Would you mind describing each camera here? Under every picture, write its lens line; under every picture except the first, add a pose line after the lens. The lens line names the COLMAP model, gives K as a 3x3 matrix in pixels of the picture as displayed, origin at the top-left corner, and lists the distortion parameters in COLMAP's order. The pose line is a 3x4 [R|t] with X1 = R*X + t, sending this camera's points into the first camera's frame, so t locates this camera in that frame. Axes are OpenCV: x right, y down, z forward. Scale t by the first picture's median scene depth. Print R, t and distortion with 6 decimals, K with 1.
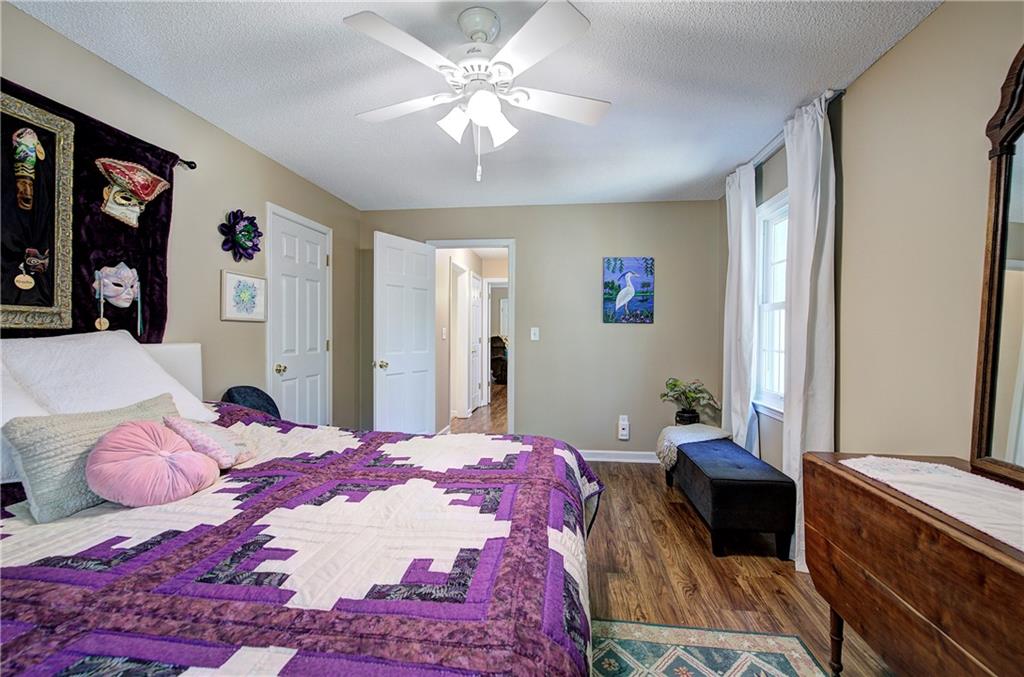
lens RADIAL K [[433.9, 0, 511.8], [0, 433.9, 339.0], [0, 0, 1]] dist [-0.005026, 0.000527]
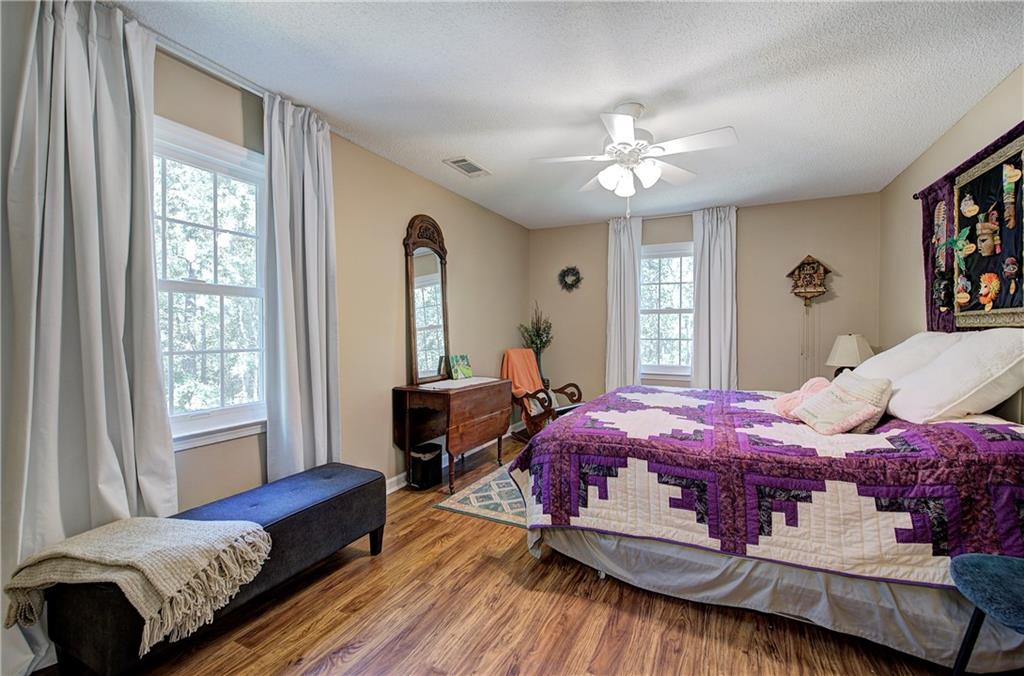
lens RADIAL K [[433.9, 0, 514.9], [0, 433.9, 332.4], [0, 0, 1]] dist [-0.005026, 0.000527]
pose [[-0.943509, -0.007588, 0.331259, -0.165256], [0.000964, 0.999671, 0.025644, -0.032255], [-0.331345, 0.024515, -0.943191, 2.057933]]
